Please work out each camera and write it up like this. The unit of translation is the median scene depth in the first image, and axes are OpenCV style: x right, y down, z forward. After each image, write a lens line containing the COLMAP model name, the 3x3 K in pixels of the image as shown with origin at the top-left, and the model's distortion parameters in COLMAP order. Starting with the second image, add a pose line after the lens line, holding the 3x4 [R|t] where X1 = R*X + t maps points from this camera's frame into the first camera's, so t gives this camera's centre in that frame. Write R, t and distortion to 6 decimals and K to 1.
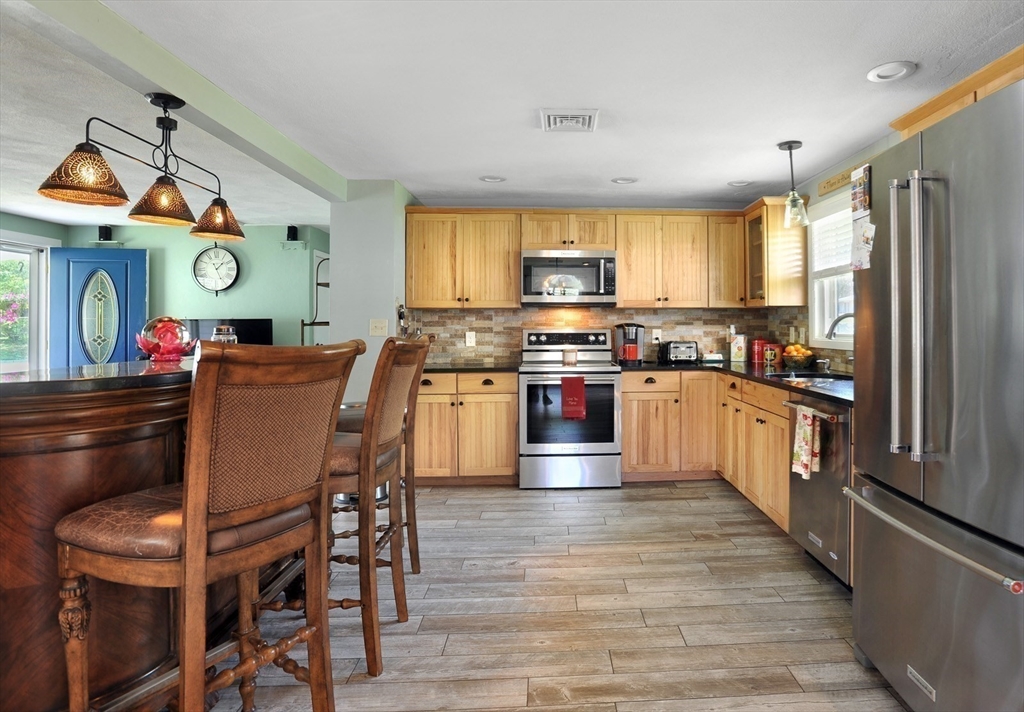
lens RADIAL K [[565.8, 0, 512.2], [0, 565.8, 357.6], [0, 0, 1]] dist [-0.026543, -0.000067]
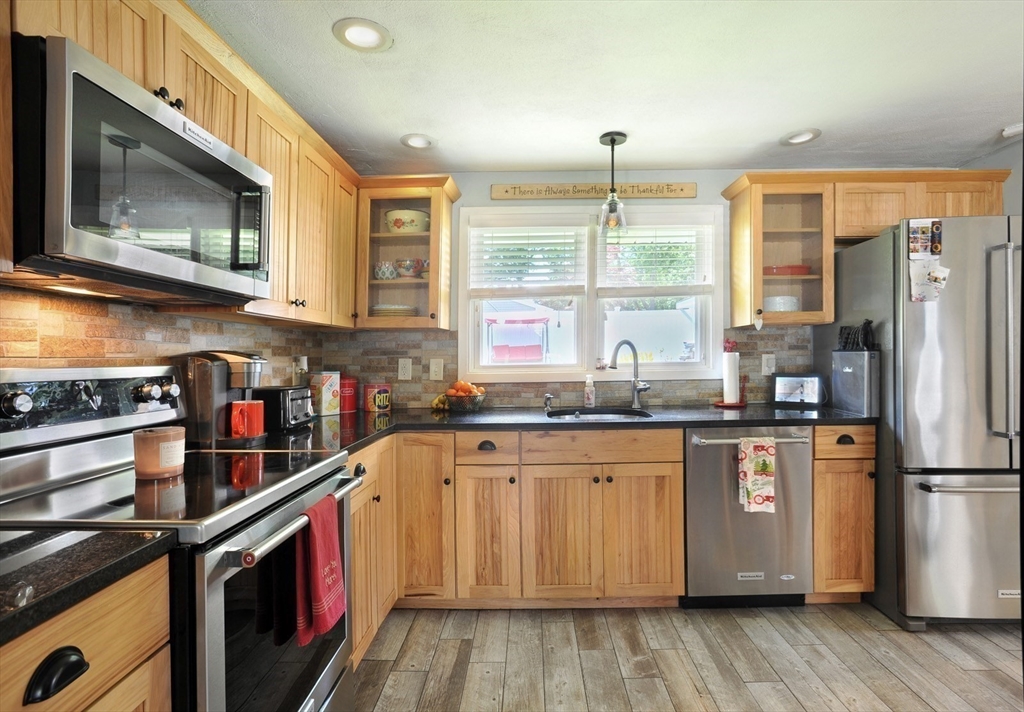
lens RADIAL K [[565.8, 0, 510.7], [0, 565.8, 348.3], [0, 0, 1]] dist [-0.026543, -0.000067]
pose [[-0.060118, 0.021870, 0.997952, -0.318143], [0.071629, 0.997277, -0.017541, -0.058631], [-0.995618, 0.070427, -0.061521, 1.177581]]
